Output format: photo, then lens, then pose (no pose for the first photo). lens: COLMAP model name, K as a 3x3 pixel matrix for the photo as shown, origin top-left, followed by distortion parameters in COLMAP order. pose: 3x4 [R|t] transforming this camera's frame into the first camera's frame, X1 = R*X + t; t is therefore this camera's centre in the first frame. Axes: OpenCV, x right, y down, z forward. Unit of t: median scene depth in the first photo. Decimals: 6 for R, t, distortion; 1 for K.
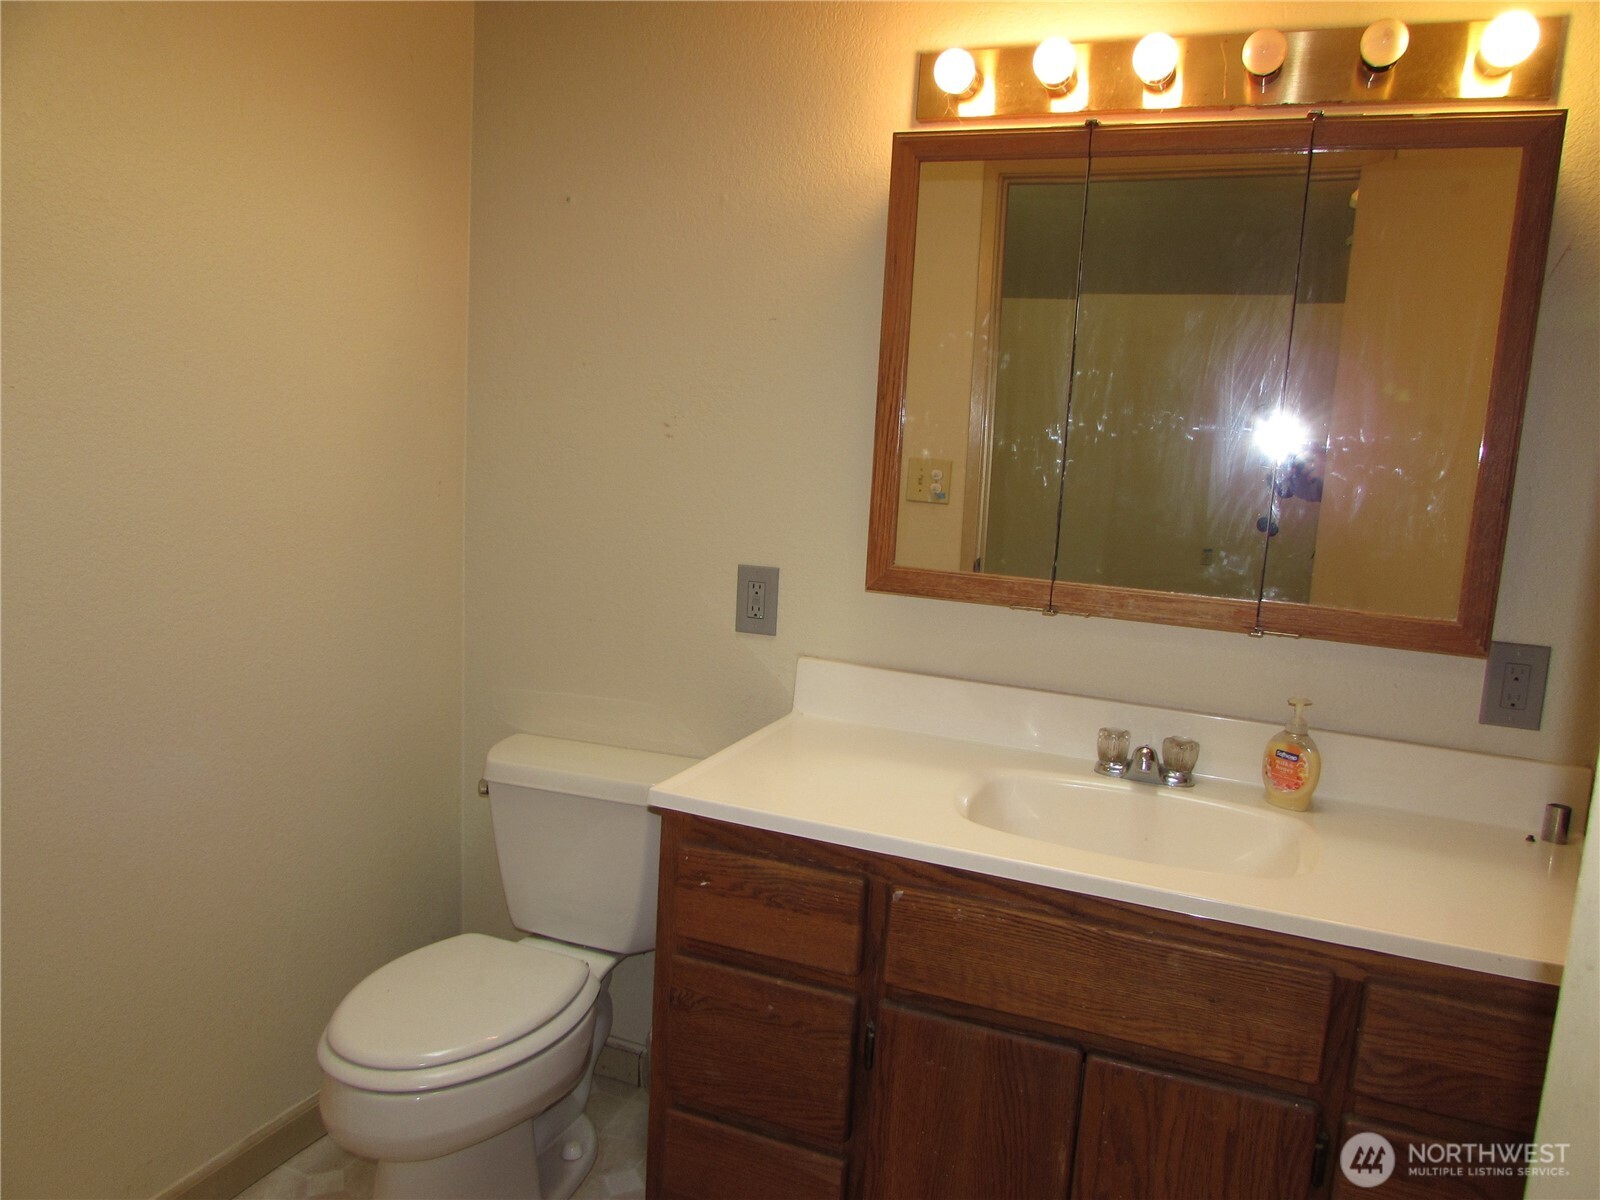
lens RADIAL K [[1117.4, 0, 795.5], [0, 1117.4, 598.9], [0, 0, 1]] dist [-0.052986, 0.024900]
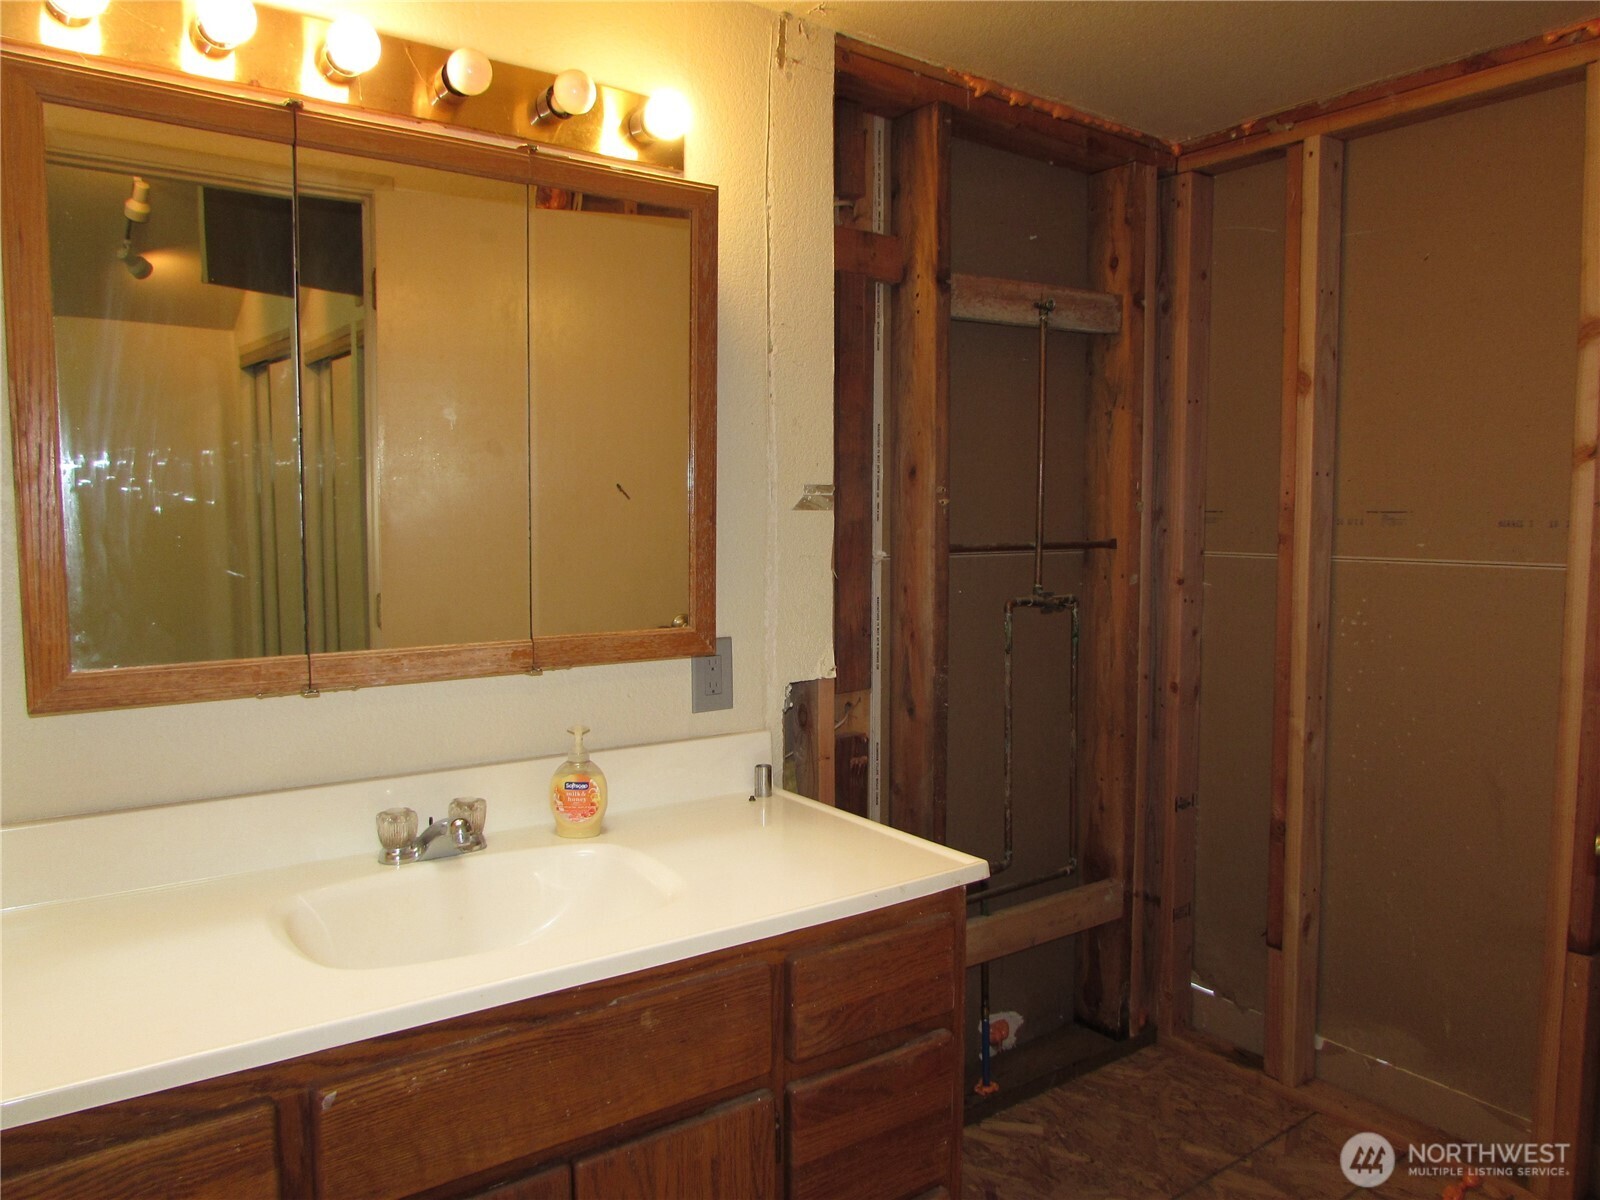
lens RADIAL K [[1117.4, 0, 802.4], [0, 1117.4, 602.1], [0, 0, 1]] dist [-0.052986, 0.024900]
pose [[0.538615, -0.130194, 0.832432, -0.264468], [0.150005, 0.987023, 0.057314, -0.049868], [-0.829091, 0.093999, 0.551155, 0.258756]]
